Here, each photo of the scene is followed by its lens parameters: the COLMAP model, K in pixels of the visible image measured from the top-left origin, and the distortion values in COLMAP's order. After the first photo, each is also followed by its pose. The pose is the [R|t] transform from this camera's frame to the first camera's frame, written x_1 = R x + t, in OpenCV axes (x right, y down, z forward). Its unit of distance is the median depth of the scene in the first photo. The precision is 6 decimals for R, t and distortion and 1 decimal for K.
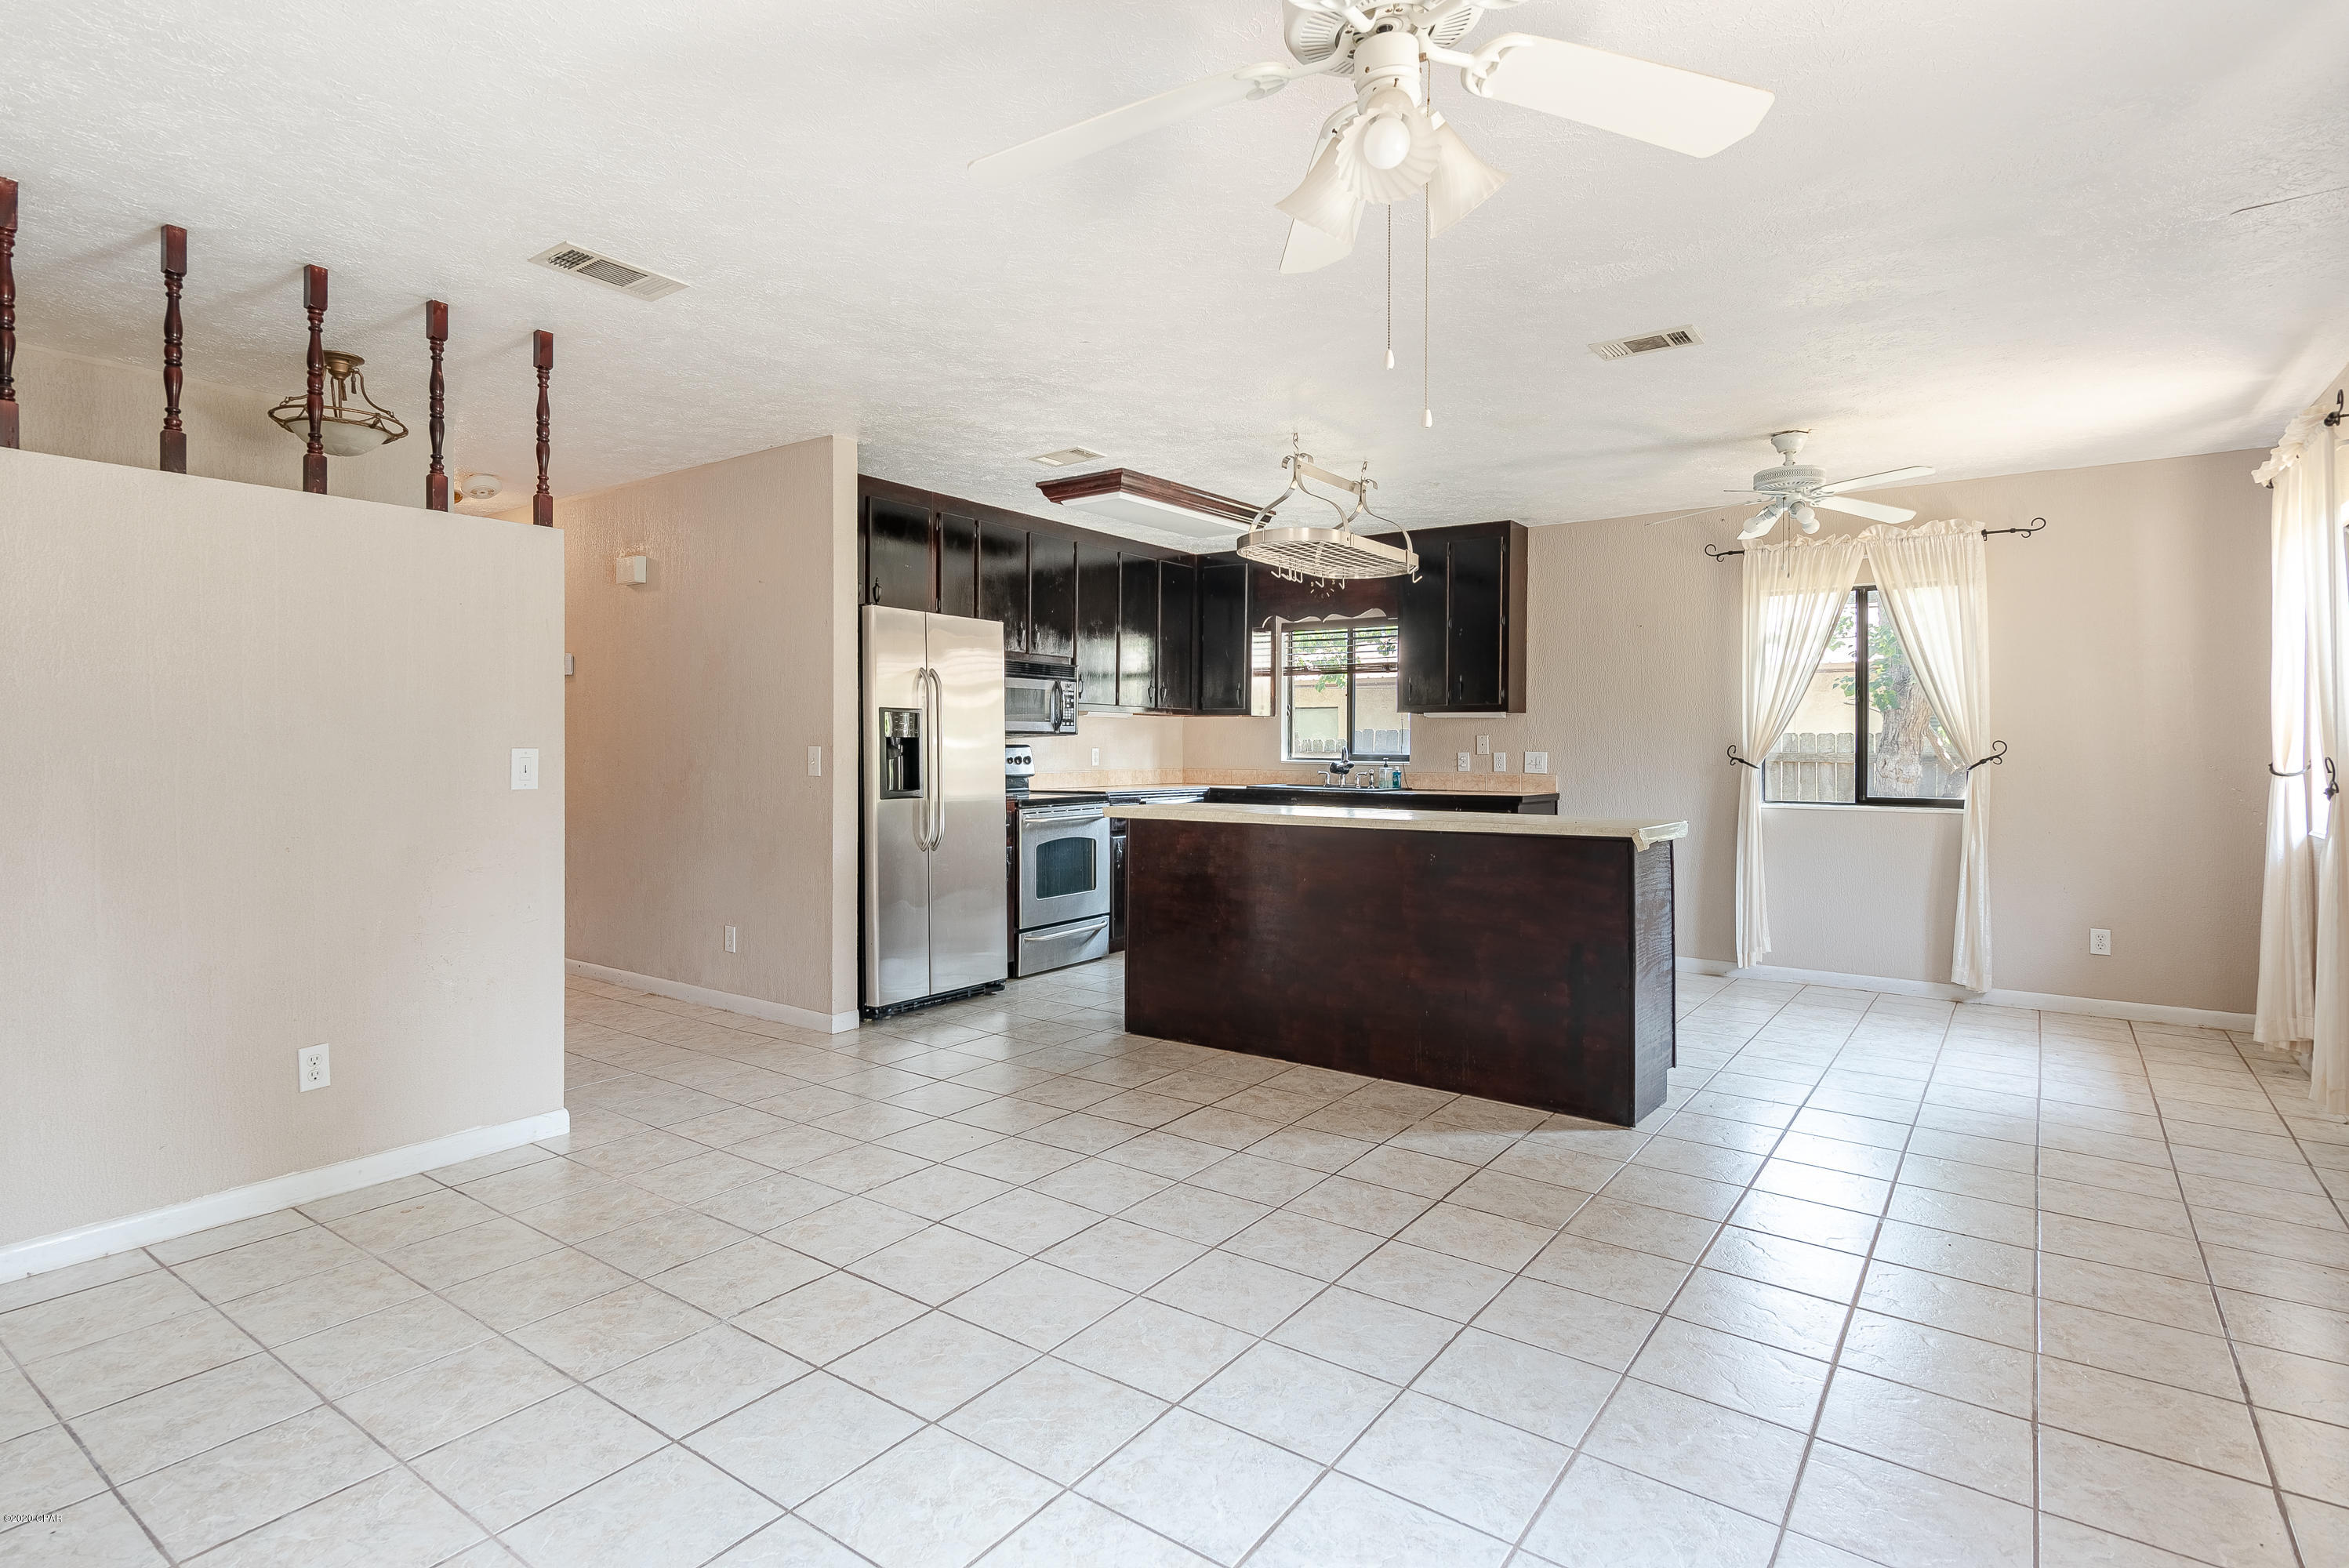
lens RADIAL K [[1033.3, 0, 1179.6], [0, 1033.3, 748.5], [0, 0, 1]] dist [0.012261, 0.000137]
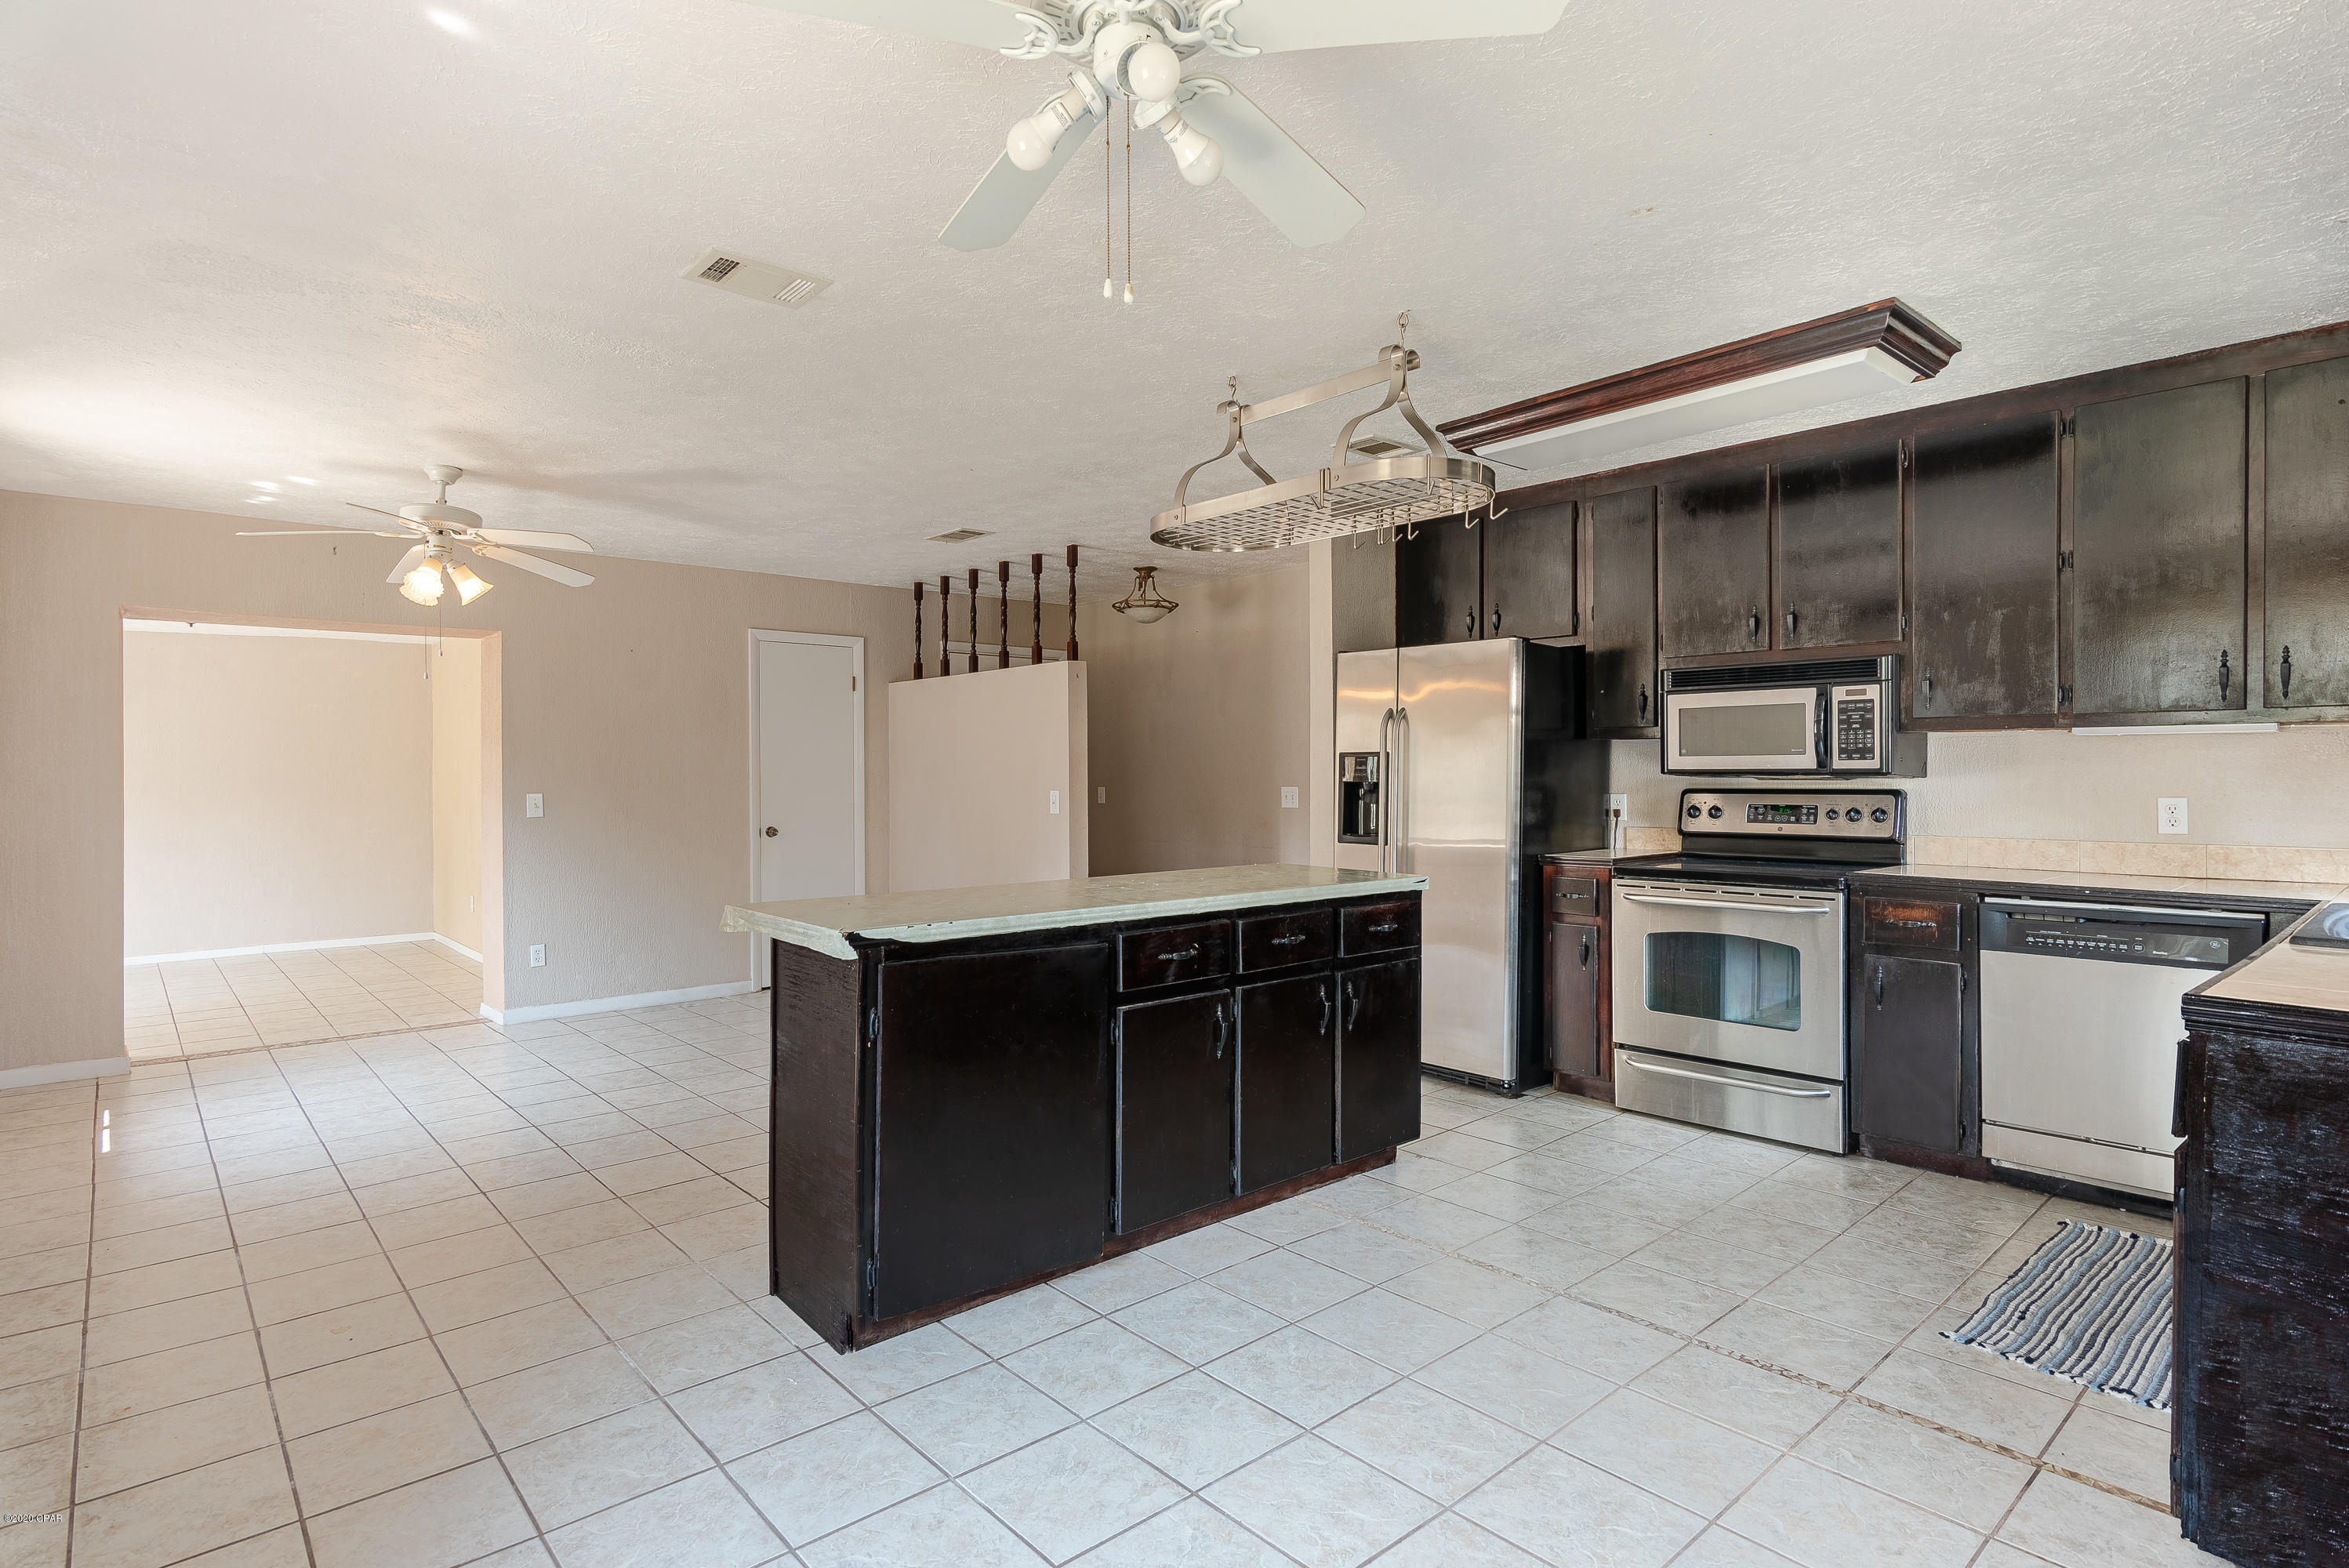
lens RADIAL K [[1190.0, 0, 1174.5], [0, 1190.0, 784.0], [0, 0, 1]] dist [-0.014604, 0.000497]
pose [[-0.144126, 0.005130, -0.989546, 0.880097], [-0.003768, 0.999976, 0.005733, -0.014630], [0.989552, 0.004554, -0.144103, 0.987897]]
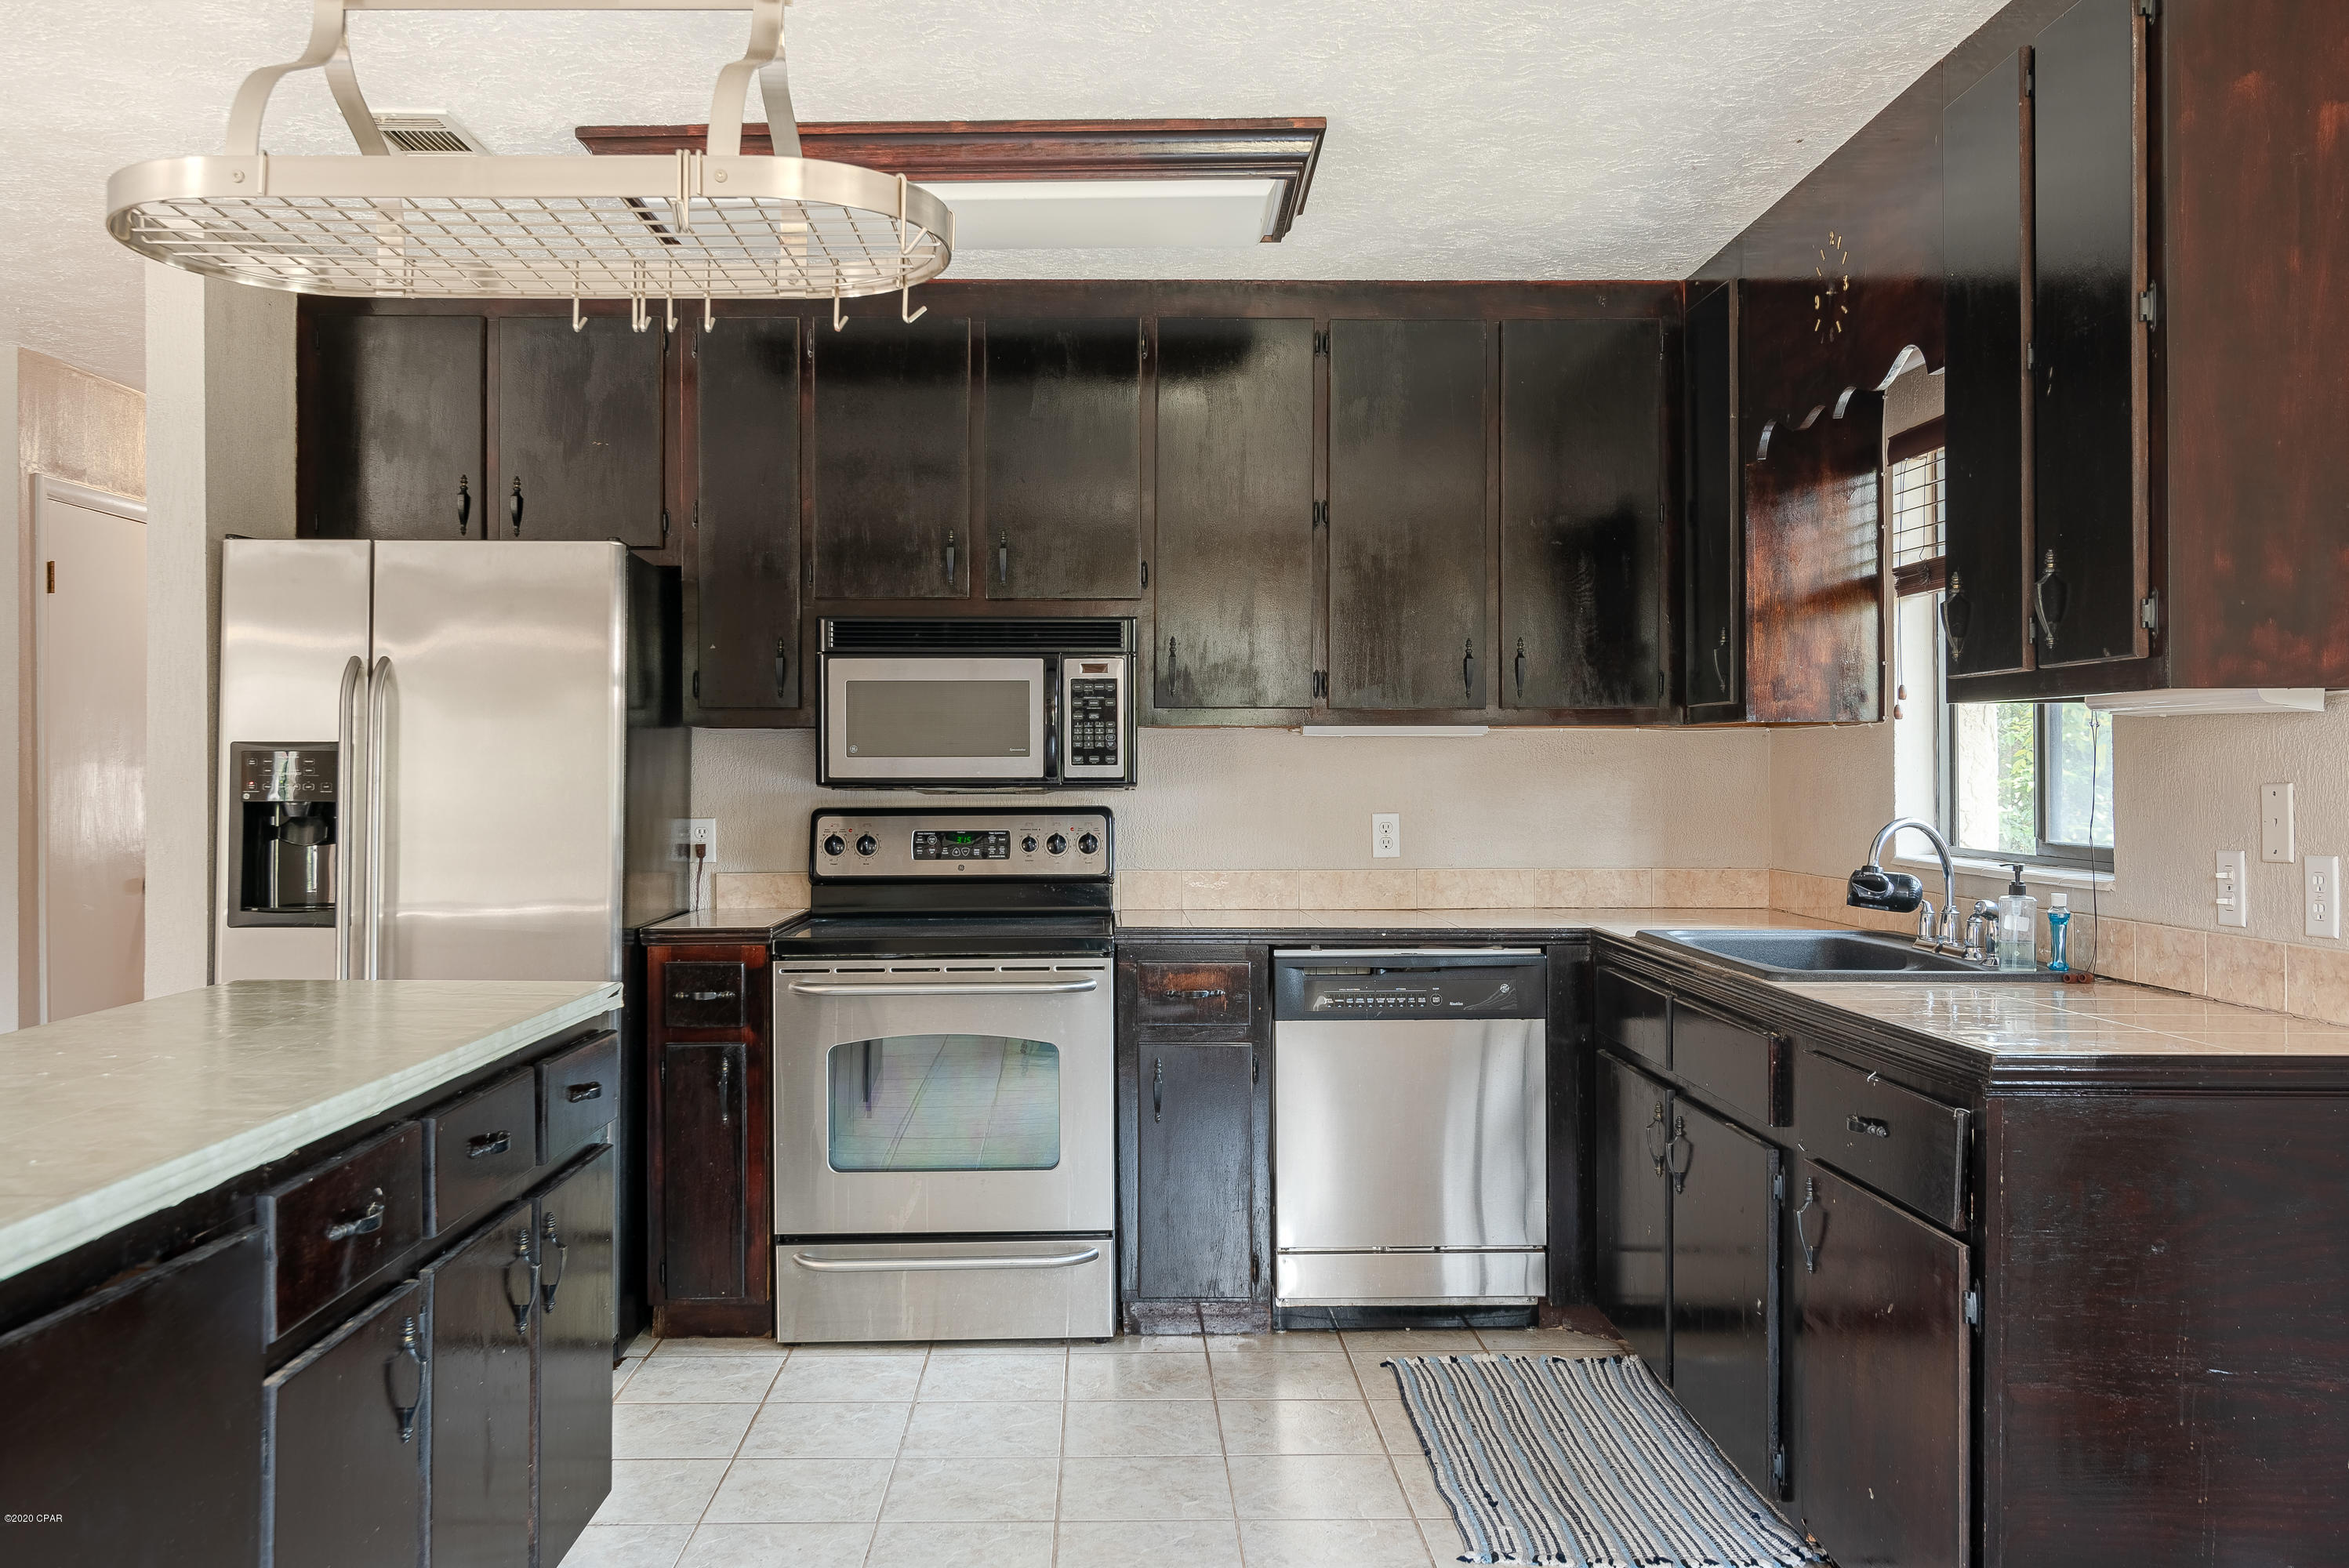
lens RADIAL K [[1834.0, 0, 1169.1], [0, 1834.0, 769.2], [0, 0, 1]] dist [-0.001200, -0.002466]
pose [[0.655051, -0.009935, -0.755519, 0.660012], [-0.000100, 0.999912, -0.013235, -0.014647], [0.755585, 0.008746, 0.654993, 0.747766]]
